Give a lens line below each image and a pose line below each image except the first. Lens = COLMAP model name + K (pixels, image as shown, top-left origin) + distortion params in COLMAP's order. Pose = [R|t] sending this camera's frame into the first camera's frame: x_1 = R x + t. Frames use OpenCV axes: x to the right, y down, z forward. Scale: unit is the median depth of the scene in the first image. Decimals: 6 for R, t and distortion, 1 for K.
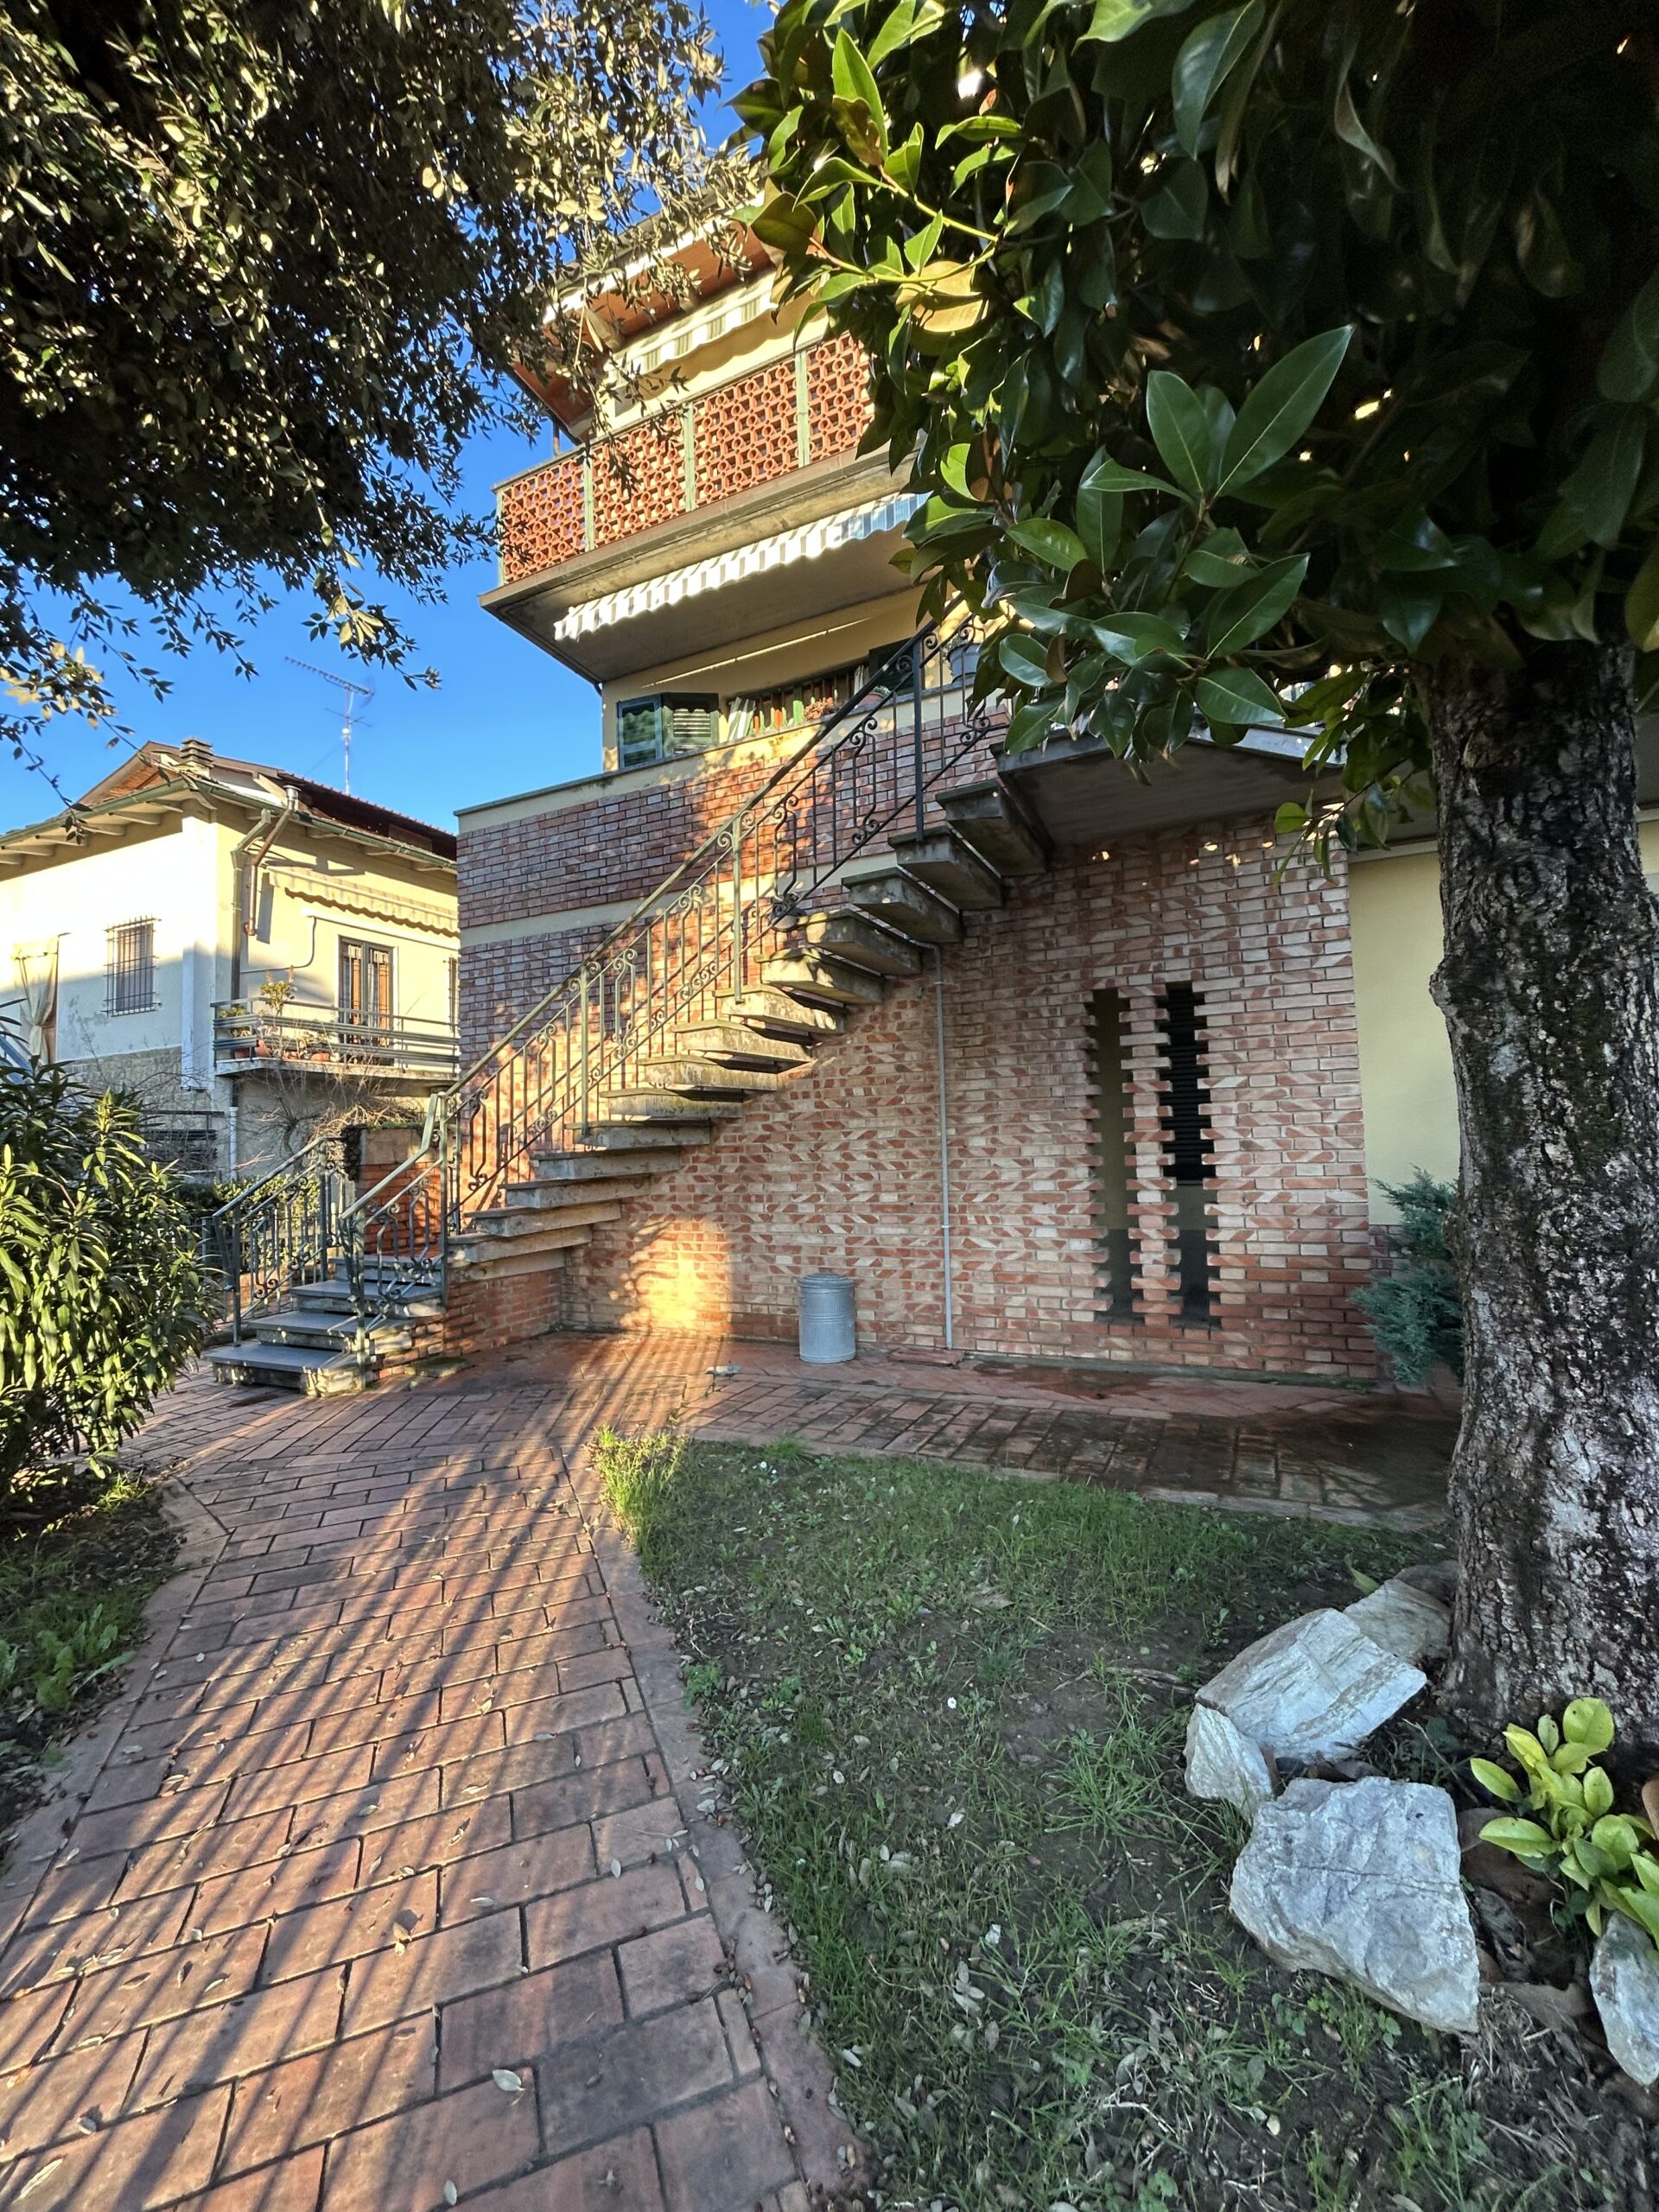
lens RADIAL K [[891.4, 0, 825.2], [0, 891.4, 1095.9], [0, 0, 1]] dist [0.000328, 0.000053]
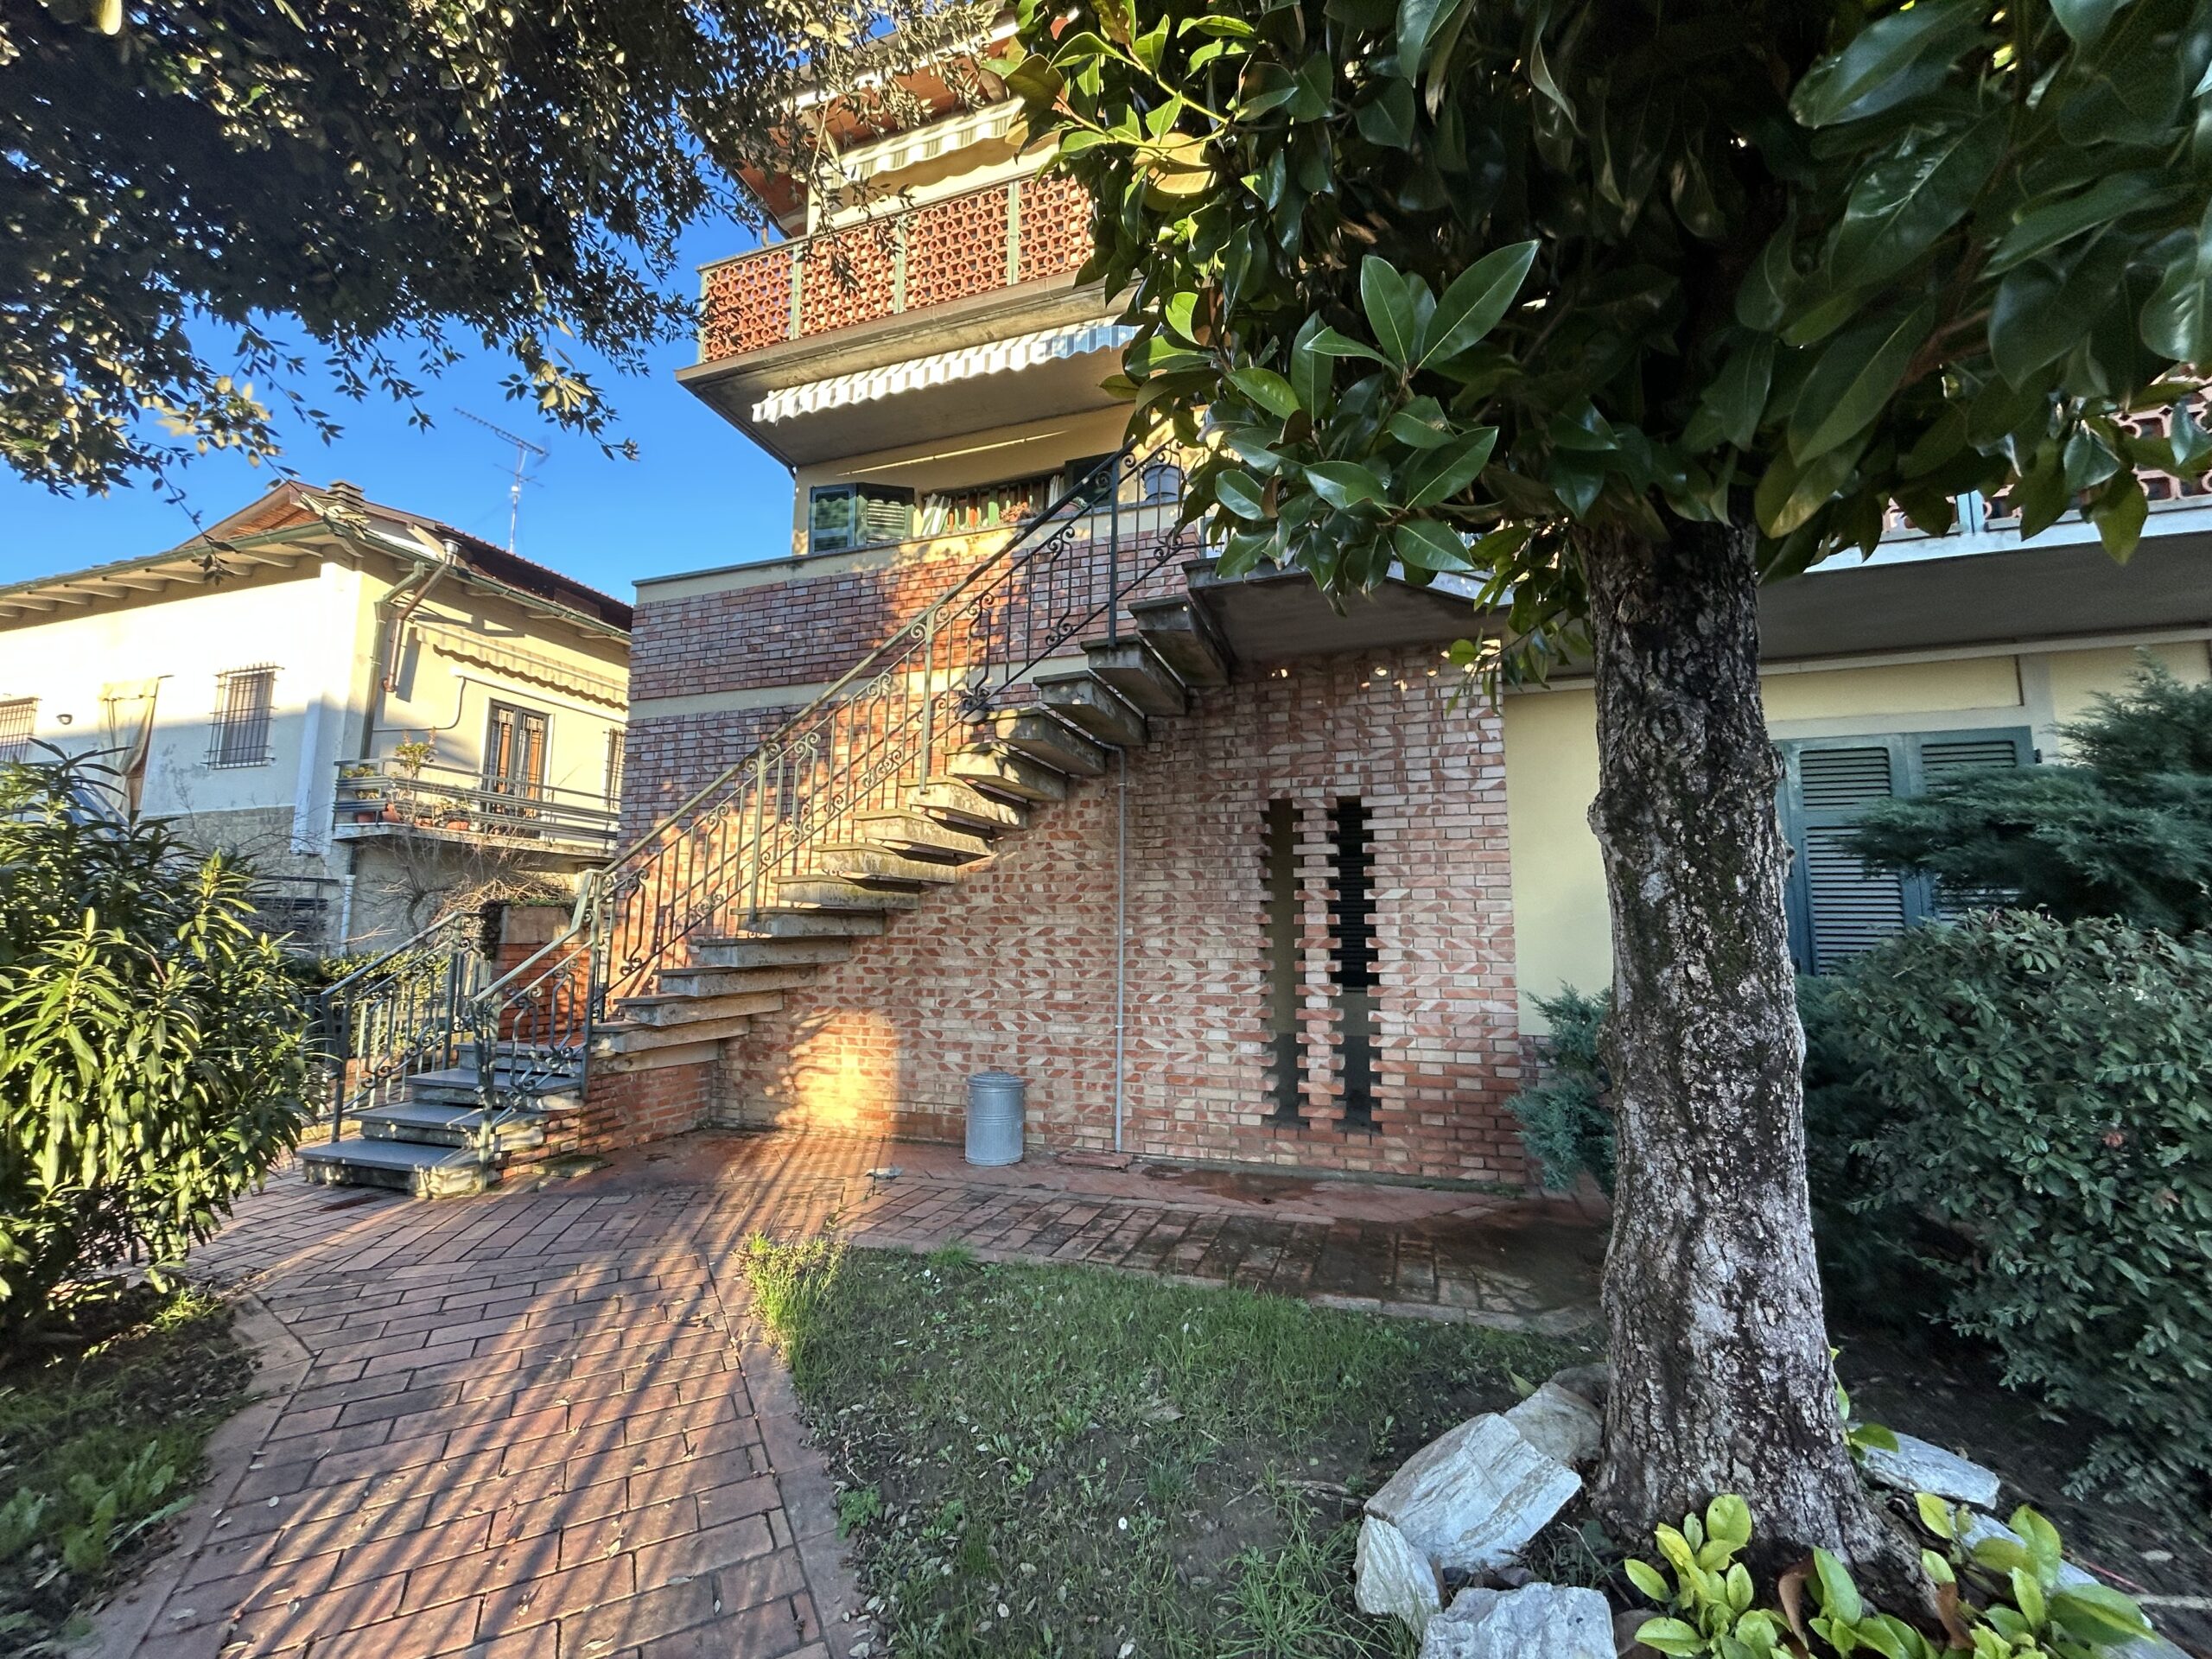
lens RADIAL K [[892.9, 0, 1094.6], [0, 892.9, 829.3], [0, 0, 1]] dist [0.001060, 0.000198]
pose [[0.992622, 0.049675, 0.110609, -0.022394], [-0.041871, 0.996540, -0.071790, -0.001254], [-0.113793, 0.066629, 0.991268, -0.008096]]
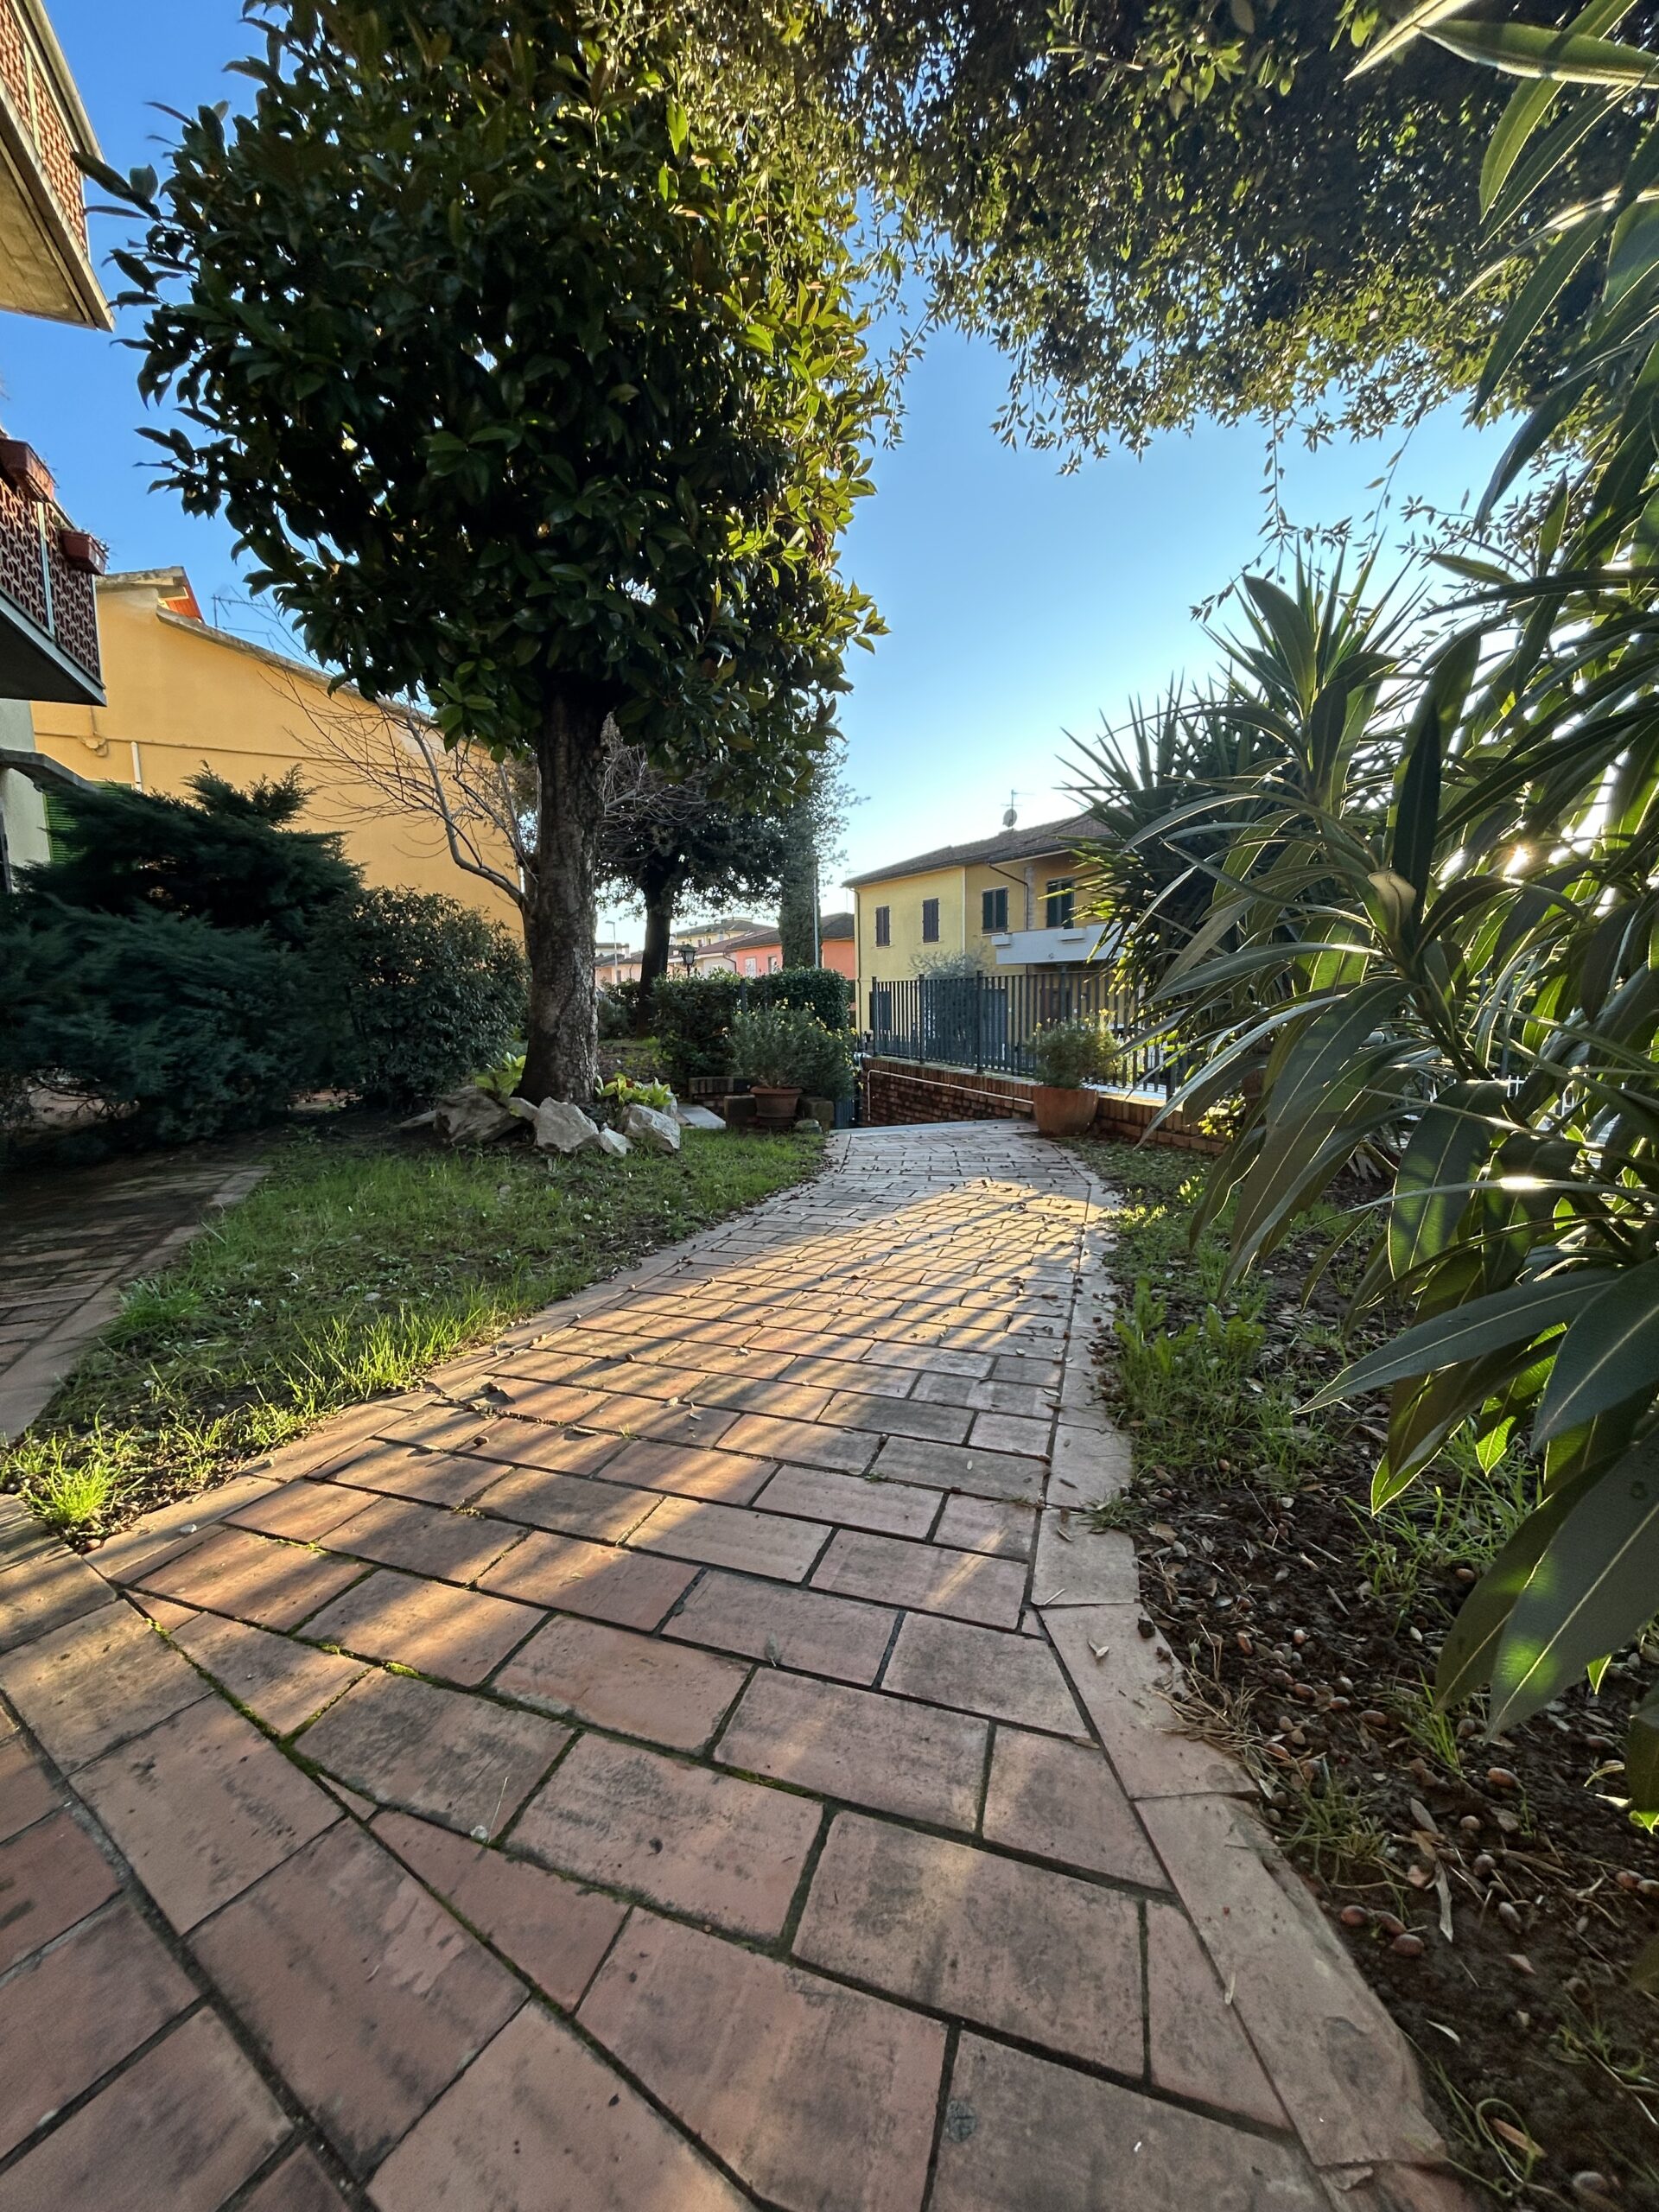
lens RADIAL K [[891.4, 0, 825.2], [0, 891.4, 1095.9], [0, 0, 1]] dist [0.000328, 0.000053]
pose [[-0.757807, -0.033234, 0.651631, -0.852974], [0.005348, 0.998352, 0.057137, 0.272301], [-0.652456, 0.046784, -0.756381, 1.350562]]
